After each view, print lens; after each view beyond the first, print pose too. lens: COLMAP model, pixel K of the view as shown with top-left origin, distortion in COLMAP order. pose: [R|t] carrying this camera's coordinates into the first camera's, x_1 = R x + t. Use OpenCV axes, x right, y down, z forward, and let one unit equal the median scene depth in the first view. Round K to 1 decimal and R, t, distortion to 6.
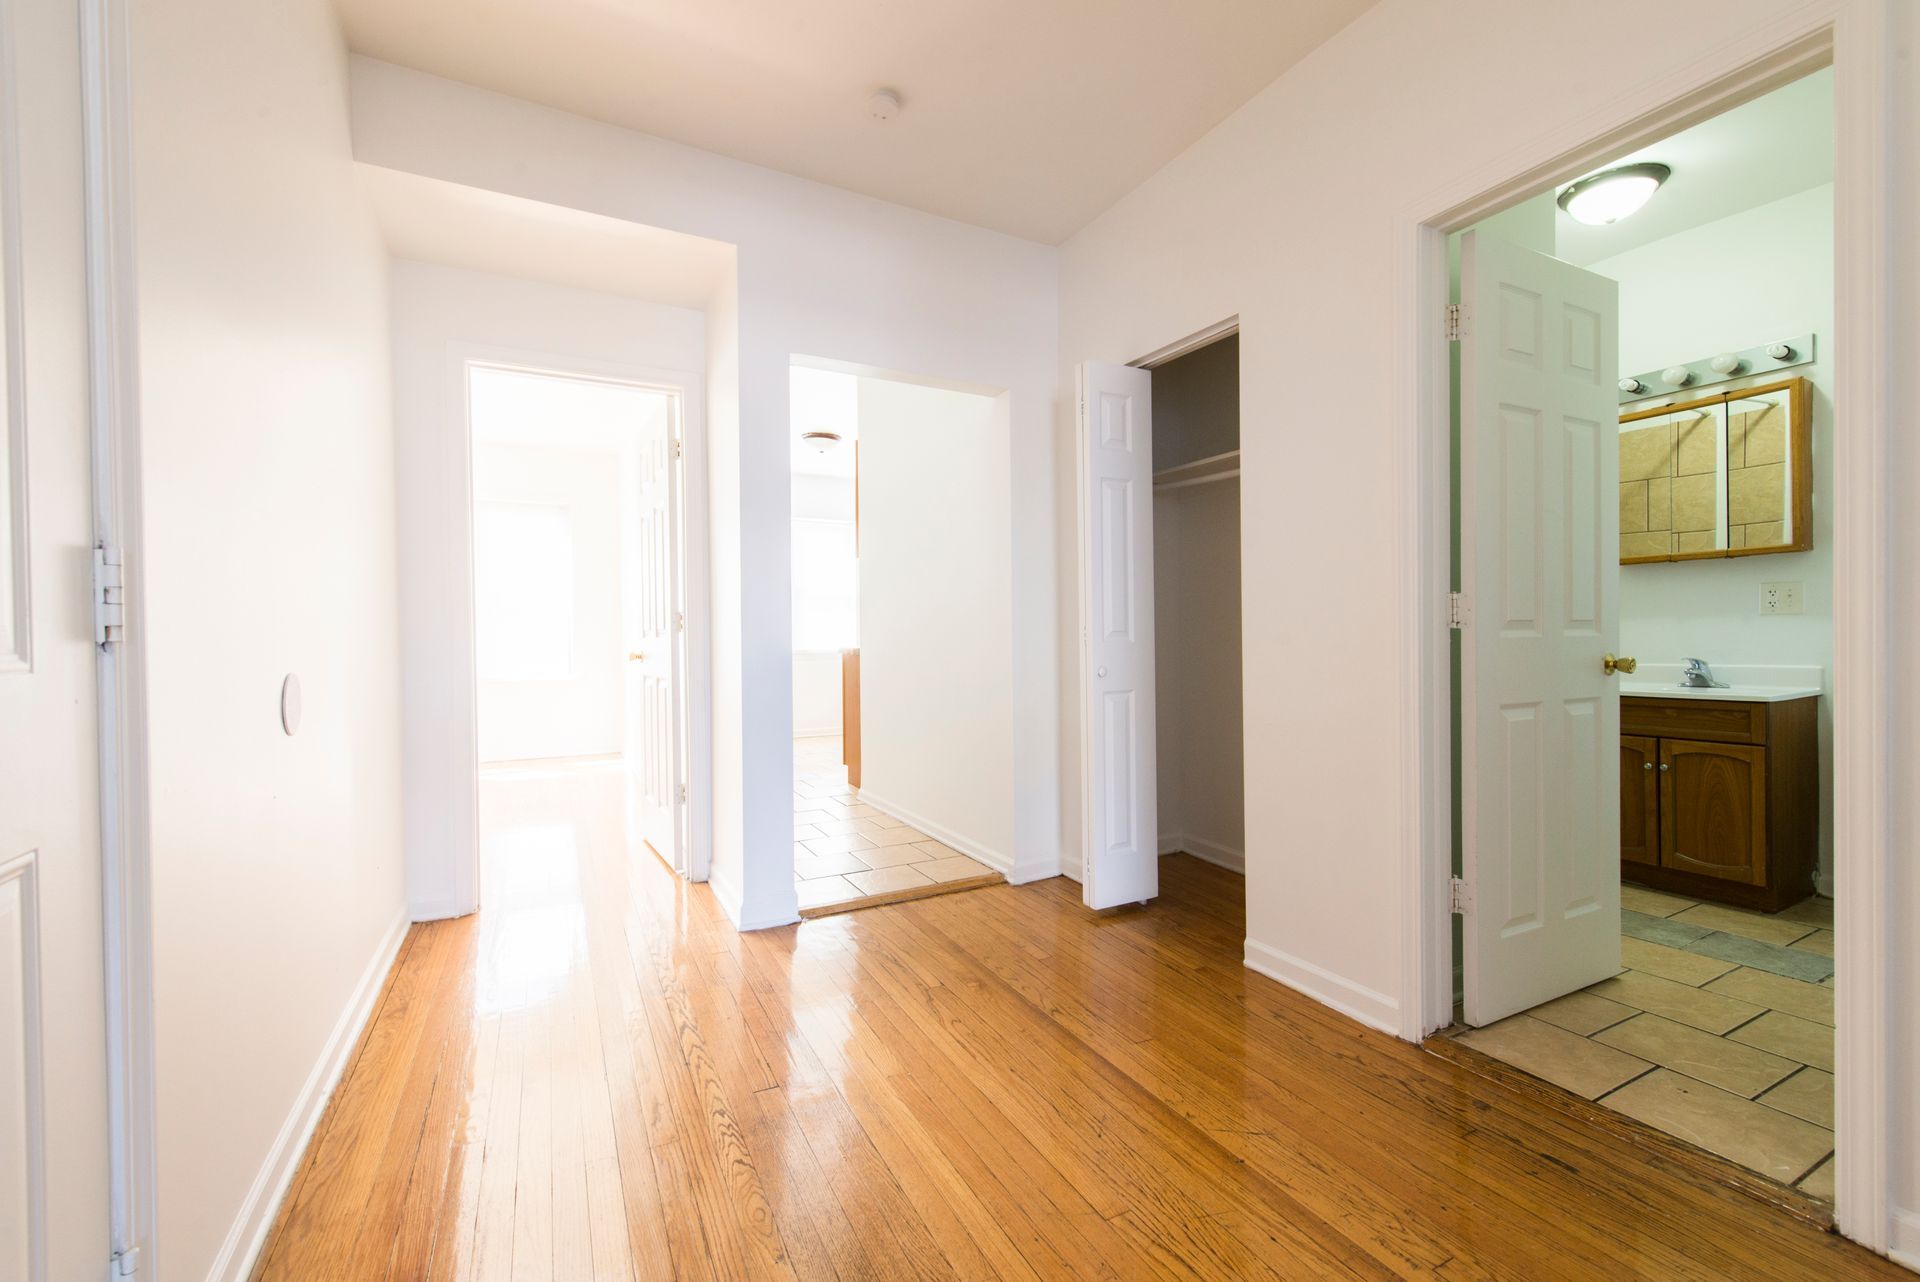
lens RADIAL K [[785.7, 0, 960.0], [0, 785.7, 641.0], [0, 0, 1]] dist [0.007032, -0.000163]
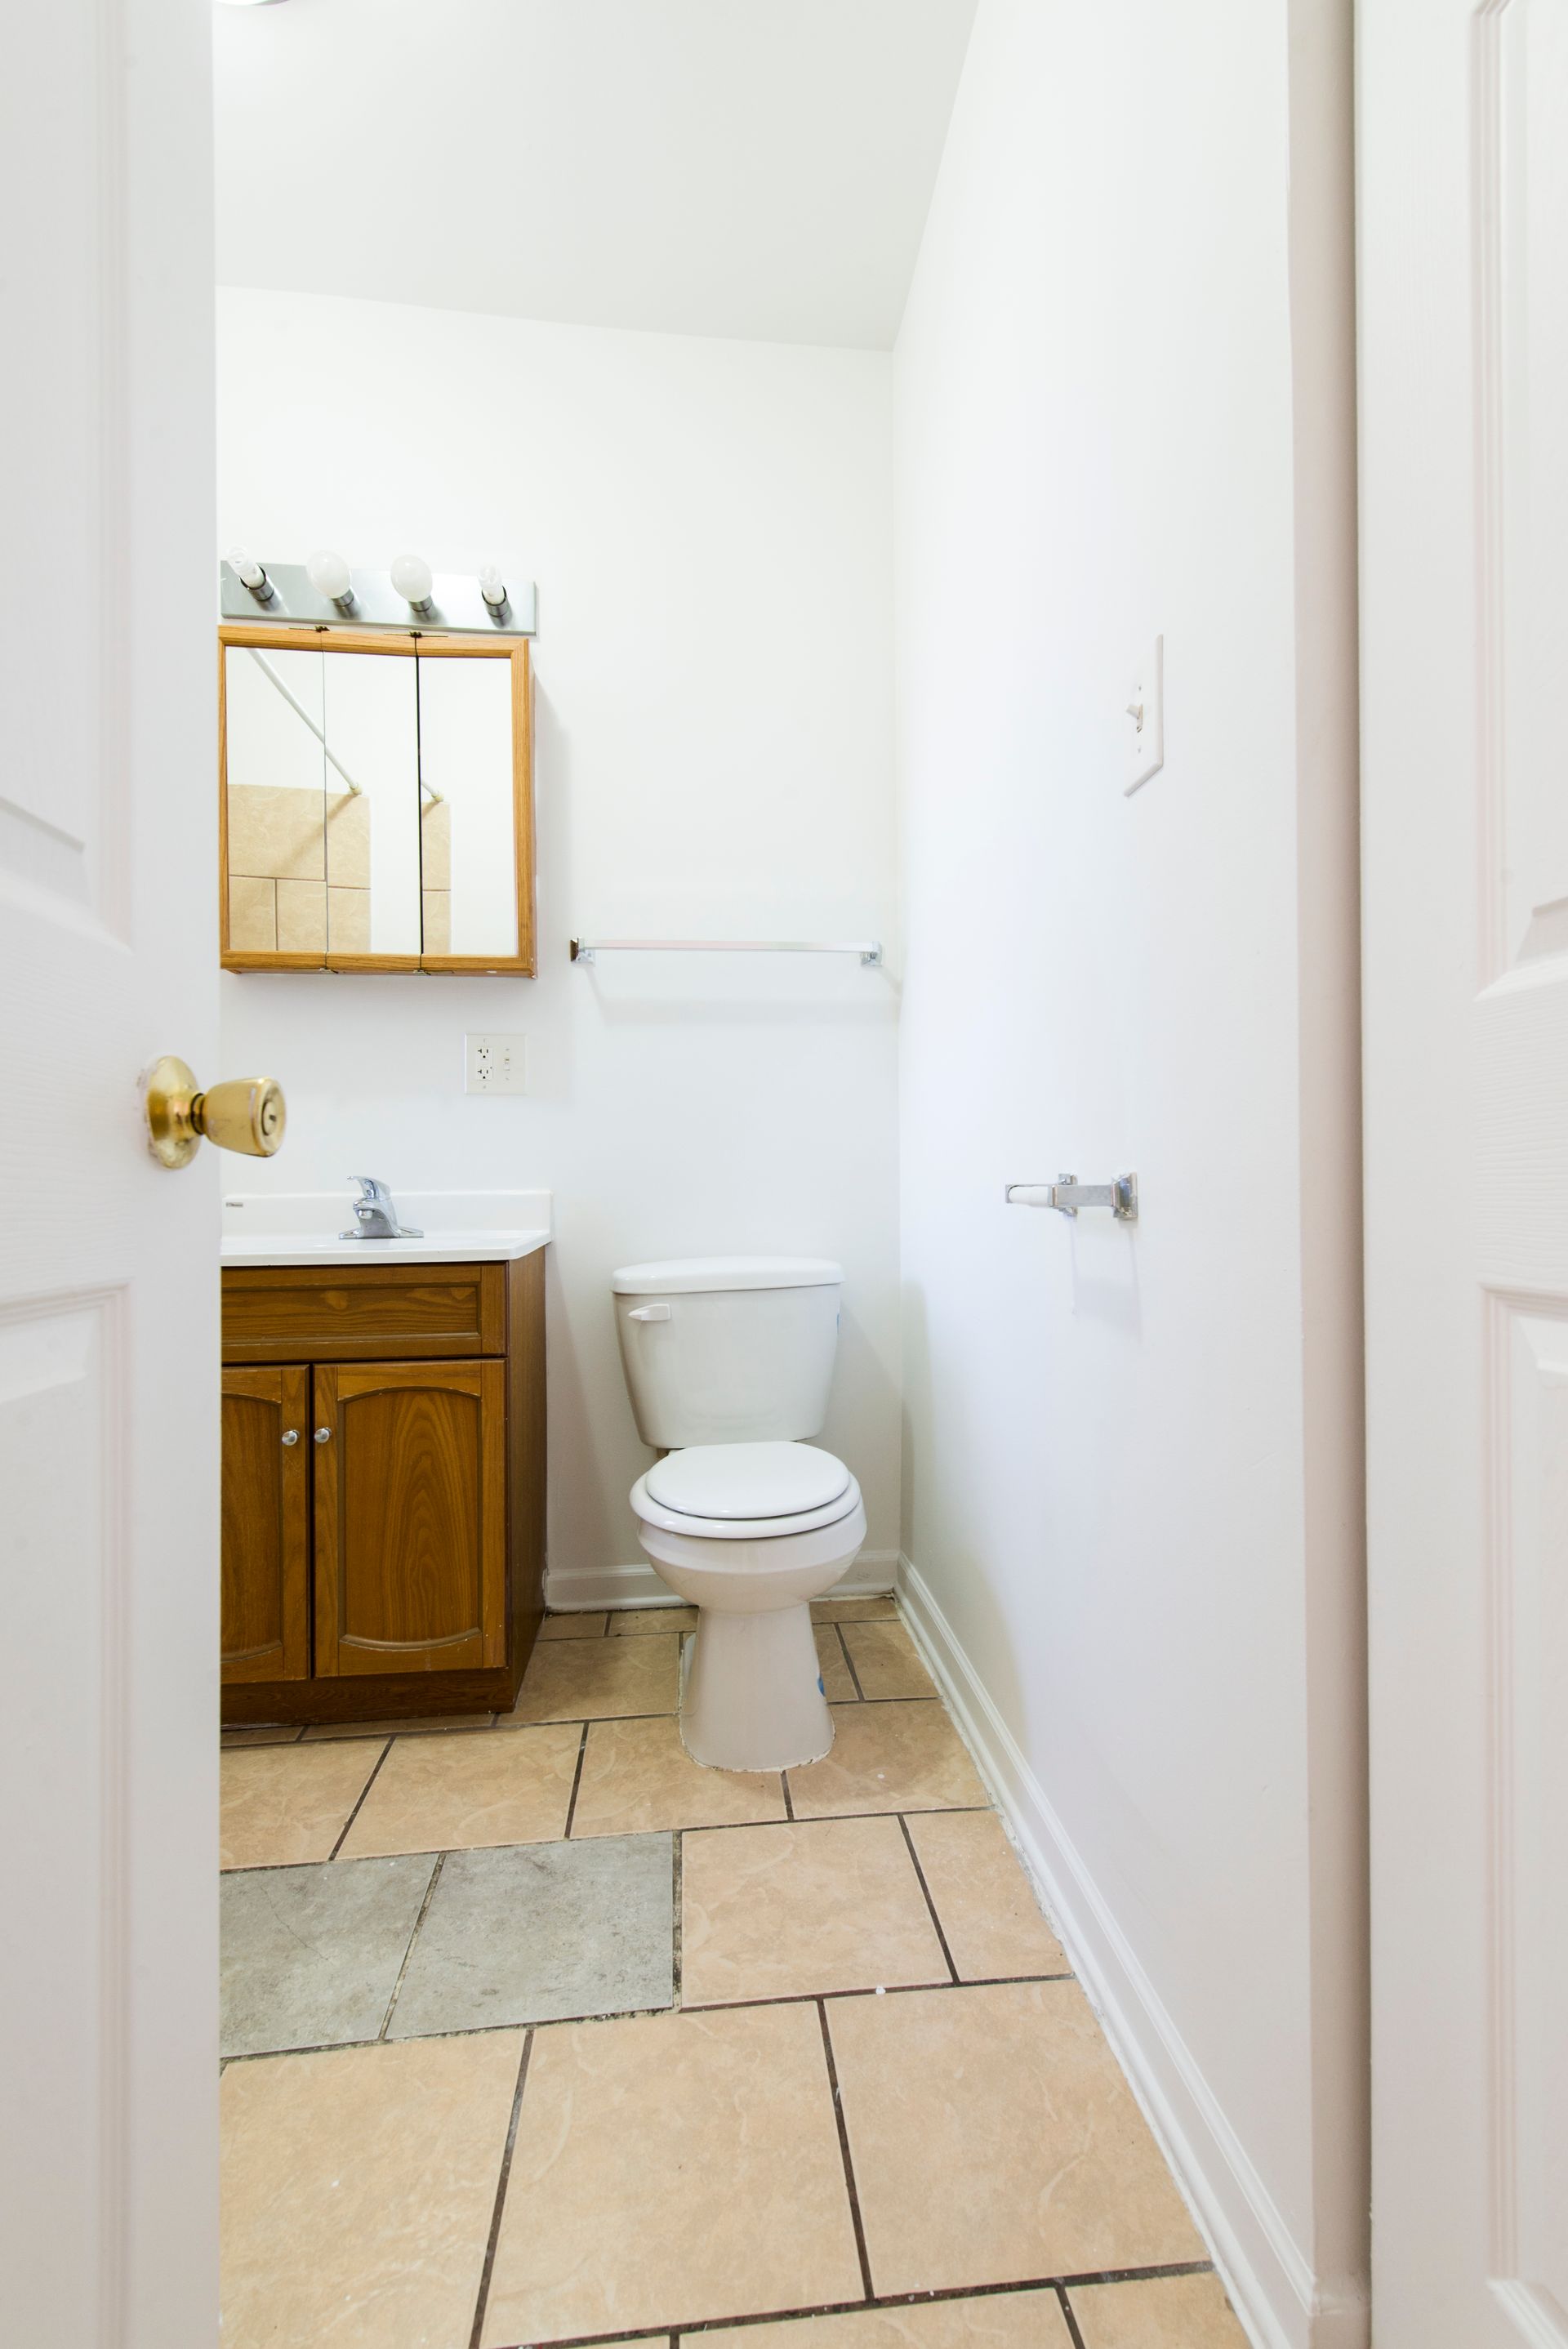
lens RADIAL K [[1019.0, 0, 794.5], [0, 1019.0, 1181.0], [0, 0, 1]] dist [0.016831, -0.007423]
pose [[0.366668, 0.012958, 0.930262, 0.484432], [0.009041, 0.999806, -0.017490, 0.039262], [-0.930308, 0.014824, 0.366480, 0.574608]]
